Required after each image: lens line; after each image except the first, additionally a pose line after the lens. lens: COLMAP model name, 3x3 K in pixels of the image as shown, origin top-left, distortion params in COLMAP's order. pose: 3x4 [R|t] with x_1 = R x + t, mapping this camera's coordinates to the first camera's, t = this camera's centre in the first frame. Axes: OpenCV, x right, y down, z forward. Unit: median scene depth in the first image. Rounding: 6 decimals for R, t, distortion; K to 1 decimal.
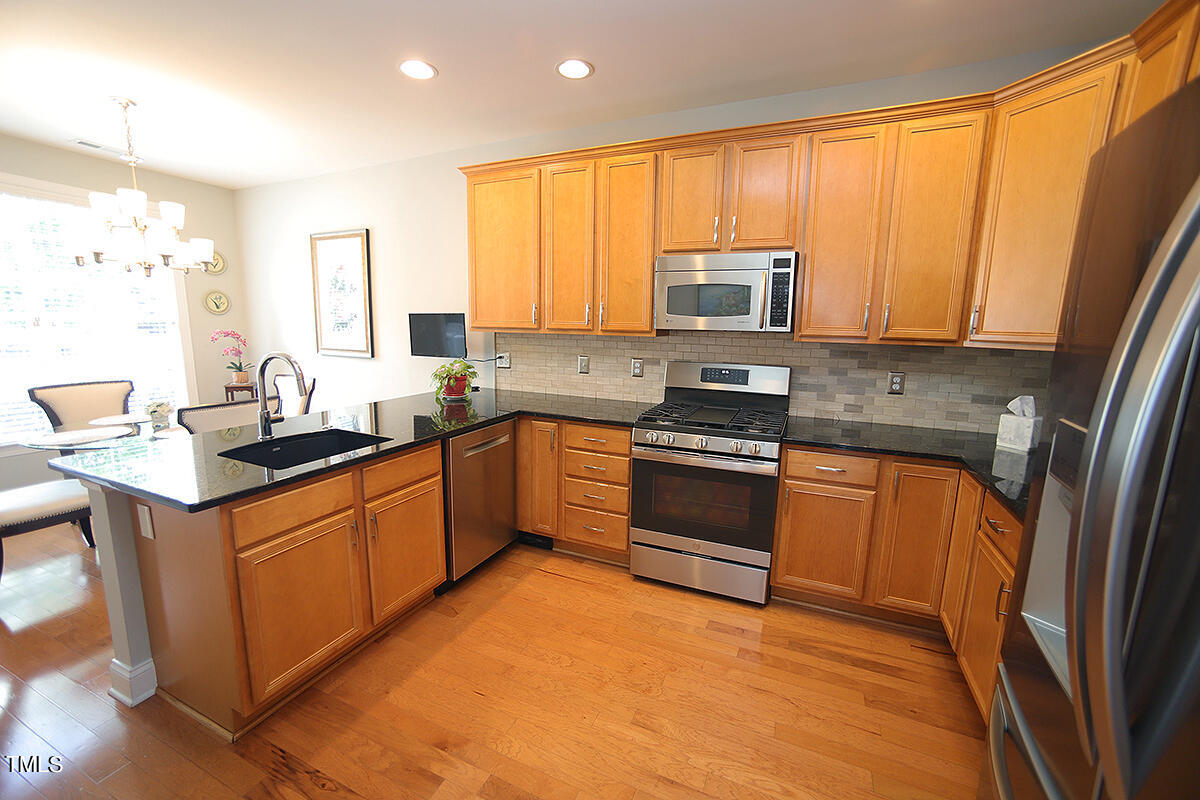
lens RADIAL K [[487.4, 0, 600.0], [0, 487.4, 400.0], [0, 0, 1]] dist [-0.003076, -0.000246]
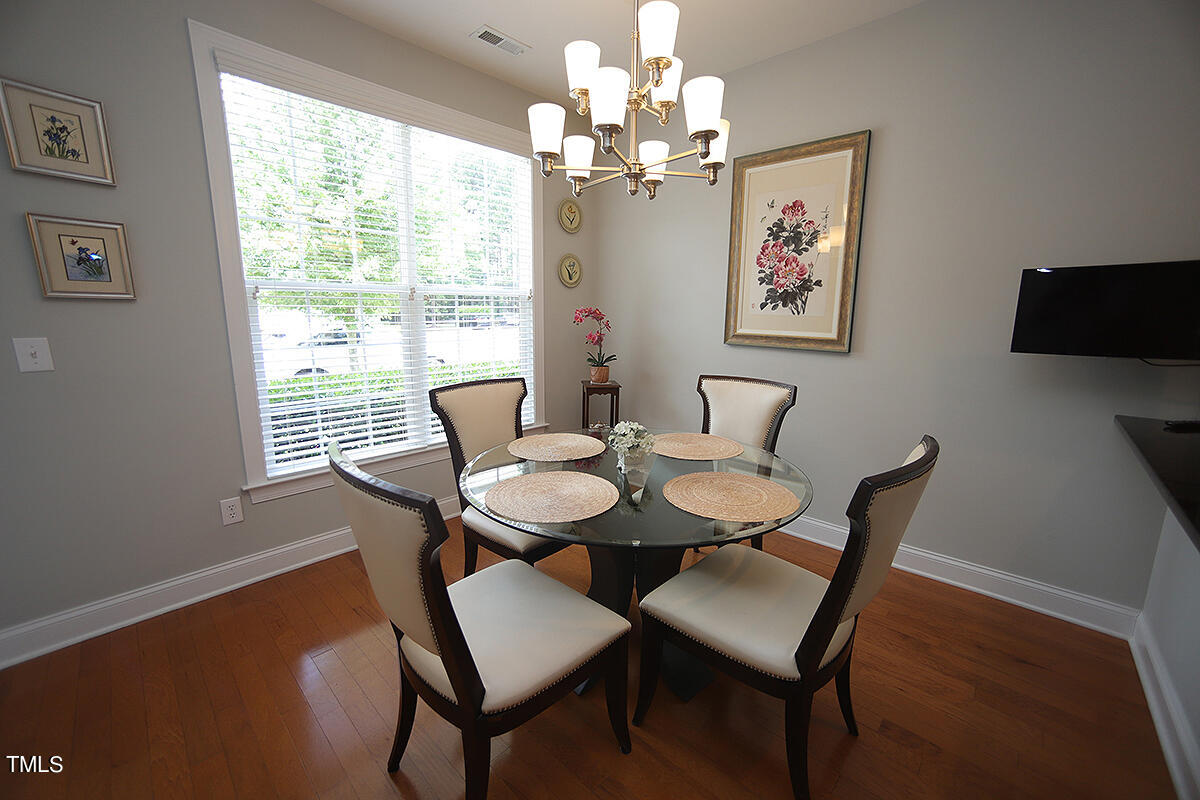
lens RADIAL K [[487.4, 0, 600.0], [0, 487.4, 400.0], [0, 0, 1]] dist [-0.003076, -0.000246]
pose [[0.960876, 0.048873, -0.272631, -0.562222], [-0.045398, 0.998787, 0.019046, -0.023306], [0.273231, -0.005924, 0.961930, 0.319536]]
